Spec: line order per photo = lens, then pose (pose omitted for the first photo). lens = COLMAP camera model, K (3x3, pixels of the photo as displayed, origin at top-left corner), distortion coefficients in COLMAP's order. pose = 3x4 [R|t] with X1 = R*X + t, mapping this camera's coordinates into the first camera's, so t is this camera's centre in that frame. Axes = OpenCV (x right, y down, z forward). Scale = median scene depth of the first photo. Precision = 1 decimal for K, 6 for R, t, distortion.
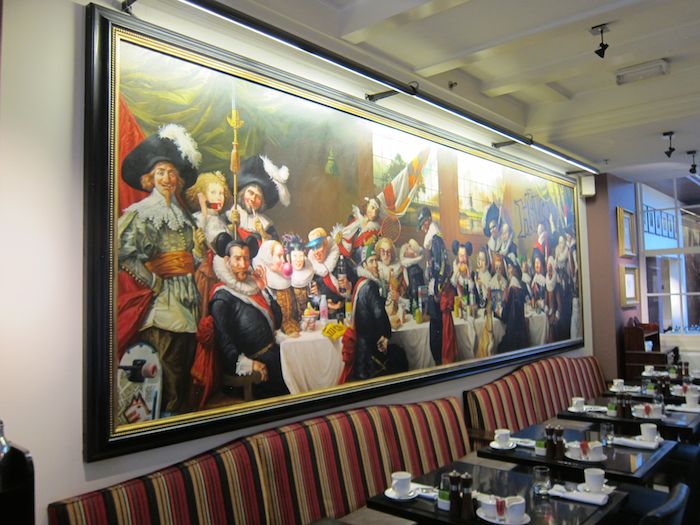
lens RADIAL K [[583.4, 0, 350.6], [0, 583.4, 263.2], [0, 0, 1]] dist [-0.048877, -0.002042]
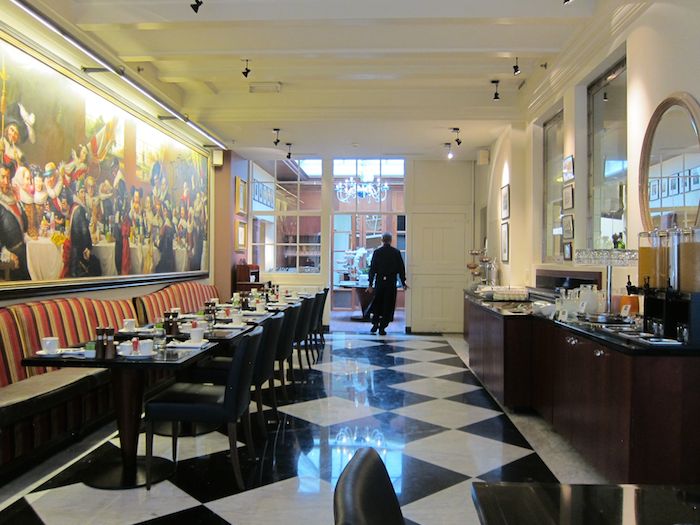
lens RADIAL K [[583.4, 0, 351.3], [0, 583.4, 262.6], [0, 0, 1]] dist [-0.048877, -0.002042]
pose [[0.785567, 0.027487, 0.618165, -0.257524], [-0.061308, 0.997555, 0.033553, 0.066645], [-0.615731, -0.064257, 0.785332, -0.390098]]
